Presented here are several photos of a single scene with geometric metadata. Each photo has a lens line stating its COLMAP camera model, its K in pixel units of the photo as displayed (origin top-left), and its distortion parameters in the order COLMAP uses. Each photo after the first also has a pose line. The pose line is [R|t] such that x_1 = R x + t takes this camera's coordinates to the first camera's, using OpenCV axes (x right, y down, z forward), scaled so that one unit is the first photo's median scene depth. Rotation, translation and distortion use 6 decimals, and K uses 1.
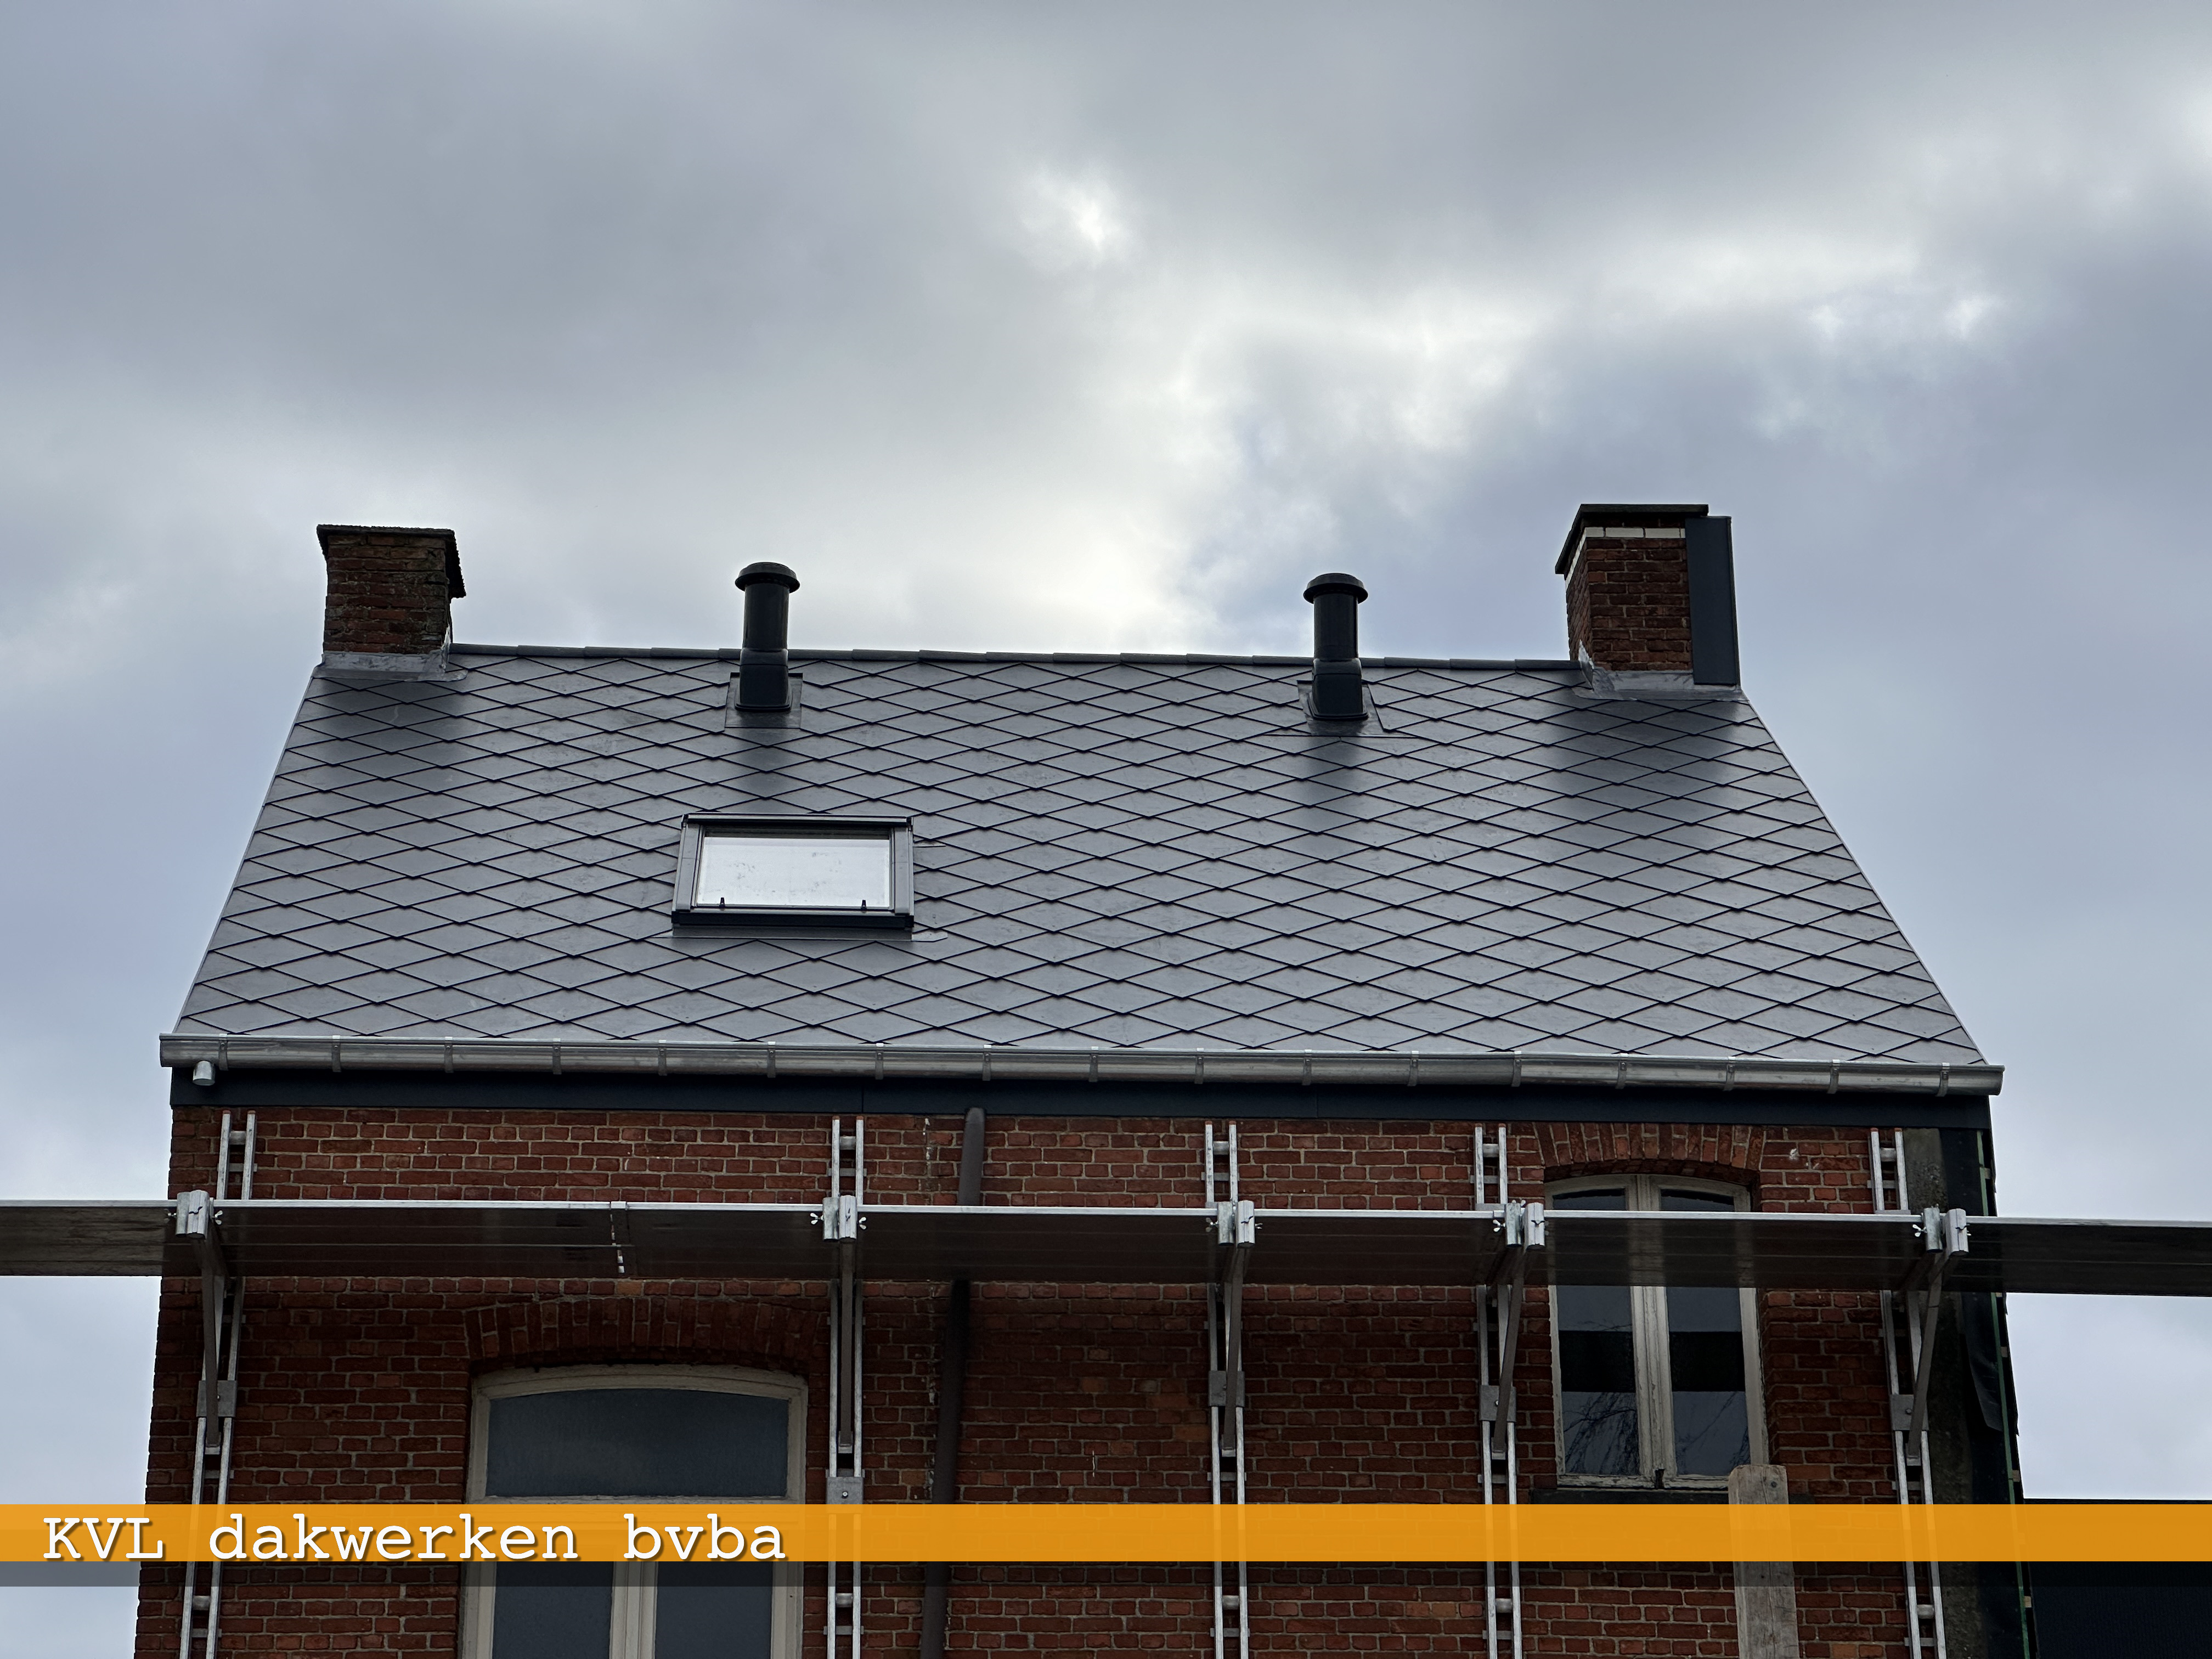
lens RADIAL K [[4799.4, 0, 1110.7], [0, 4799.4, 833.8], [0, 0, 1]] dist [0.339488, 0.000000]
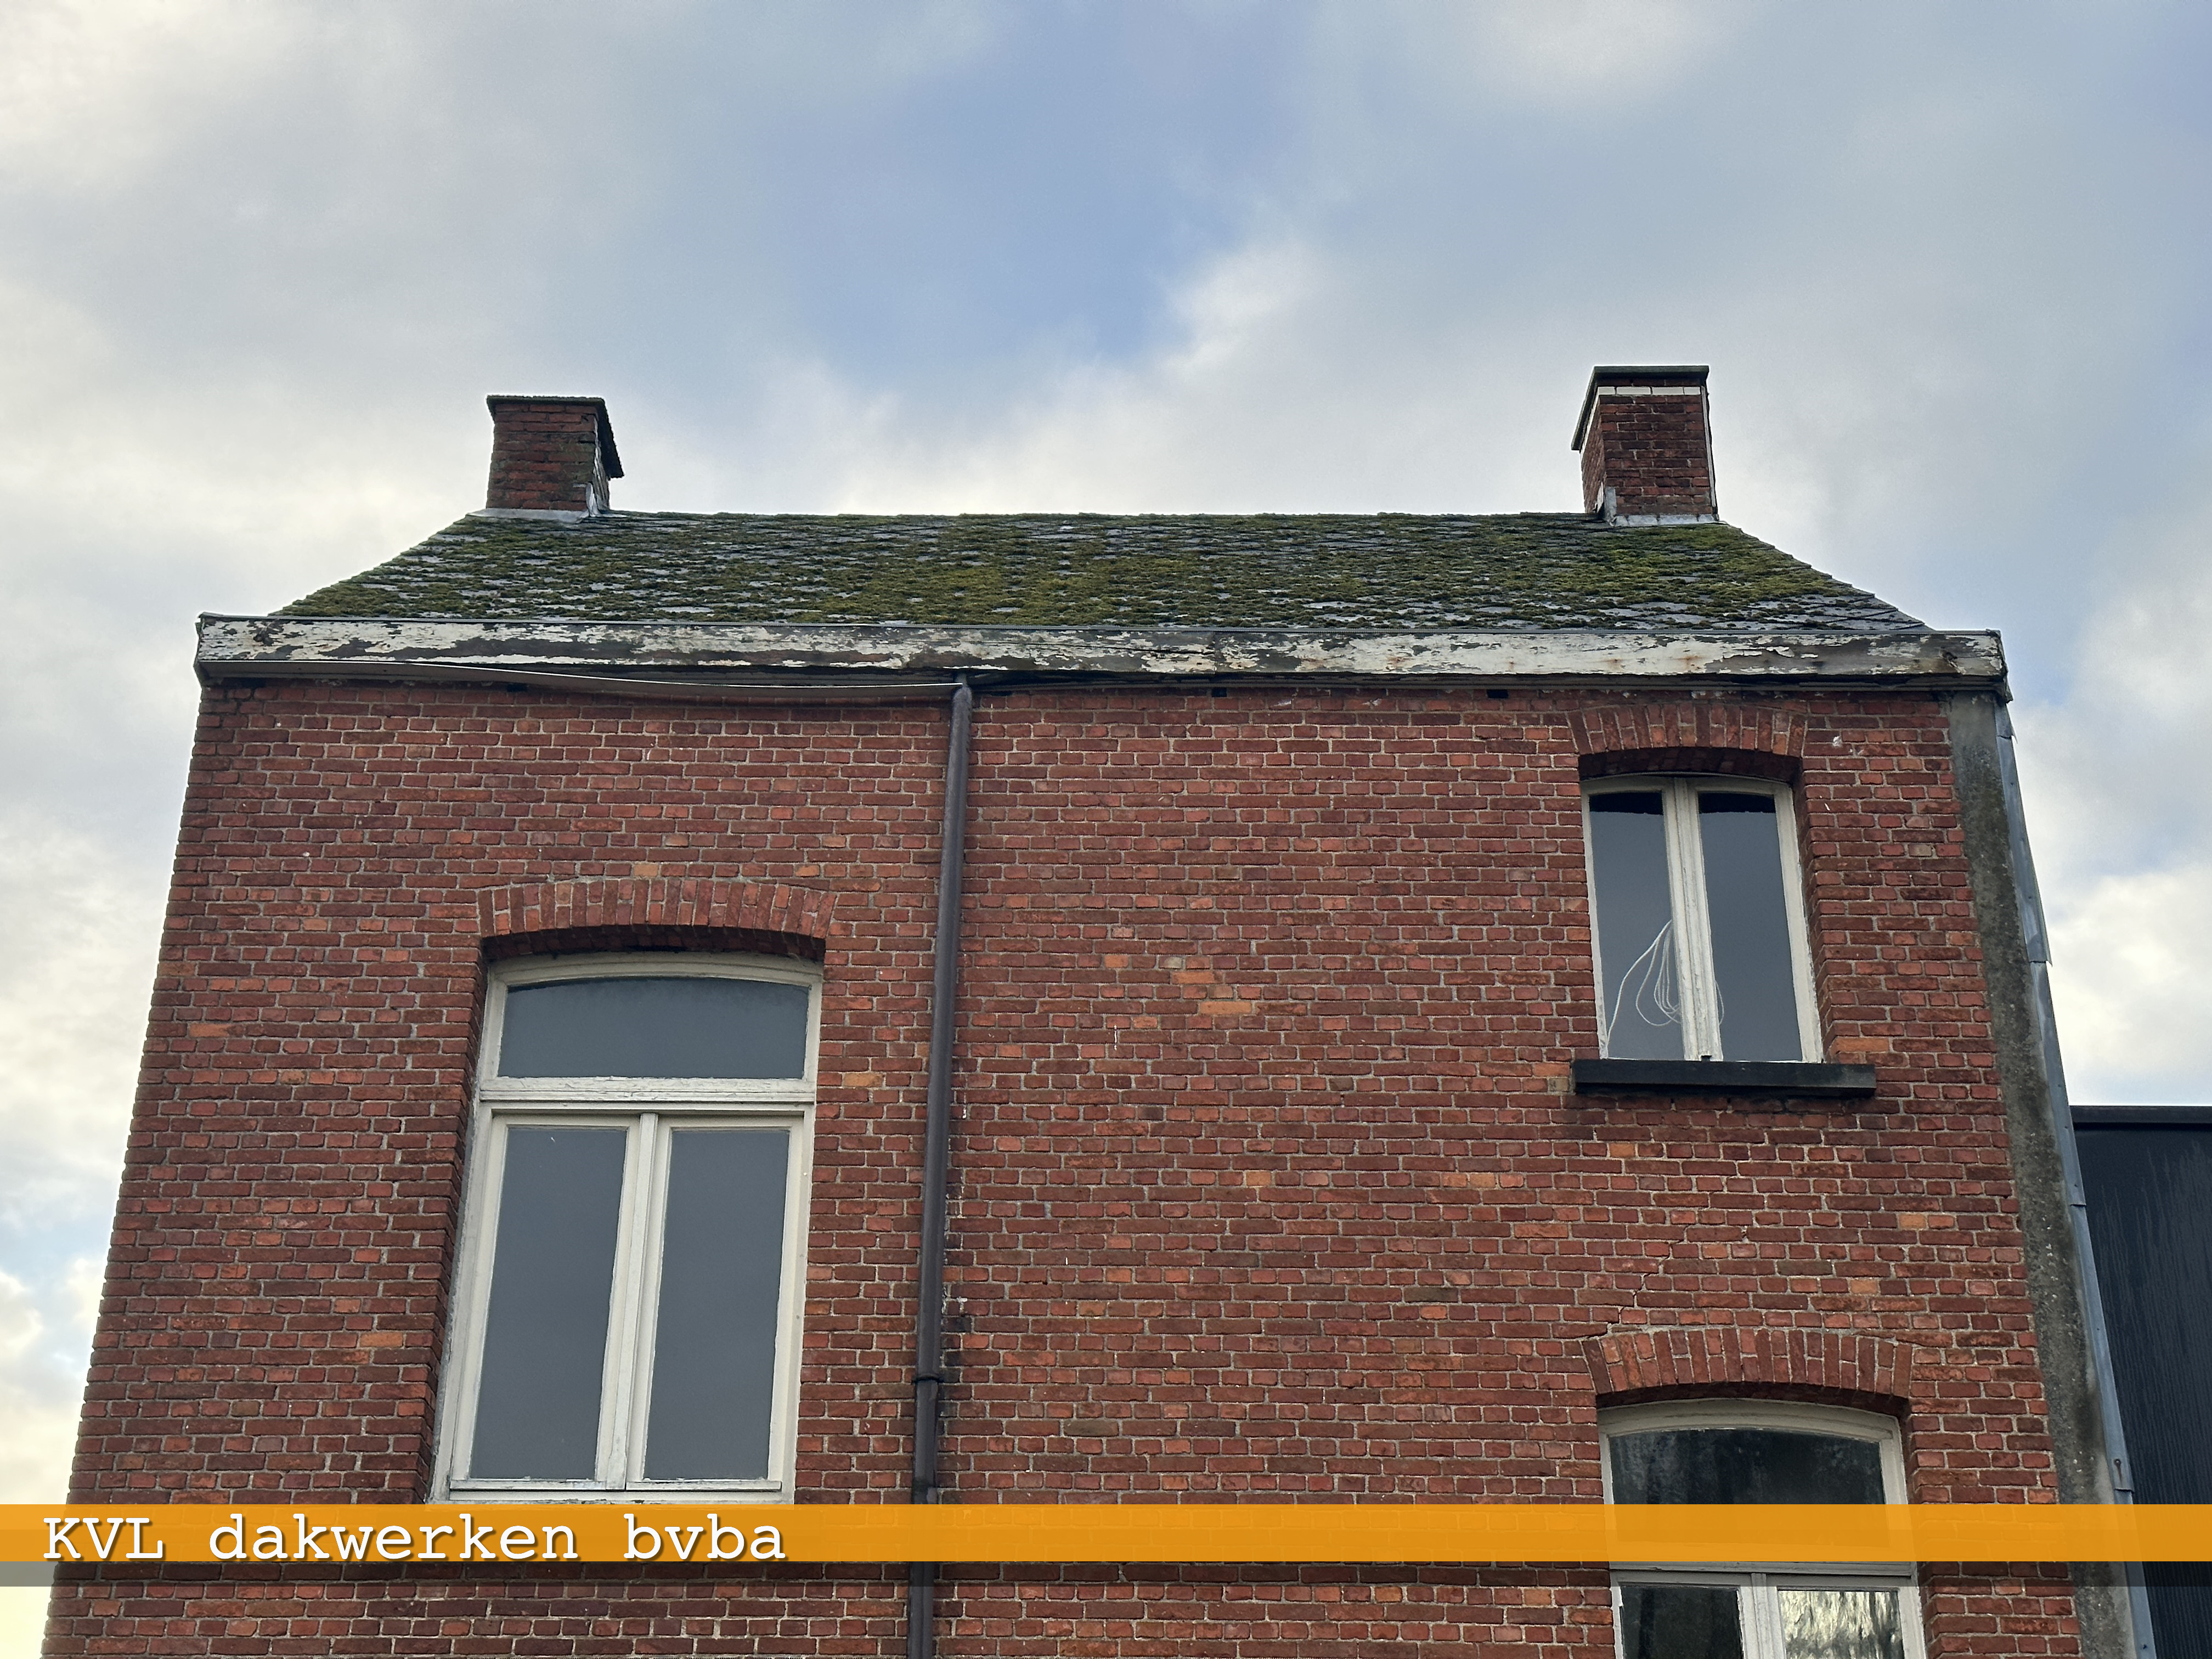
lens RADIAL K [[3029.0, 0, 1102.1], [0, 3029.0, 822.6], [0, 0, 1]] dist [0.198900, 0.000000]
pose [[0.998346, -0.012335, -0.056161, 0.027914], [0.006051, 0.993834, -0.110712, 0.152459], [0.057180, 0.110189, 0.992265, 0.384982]]
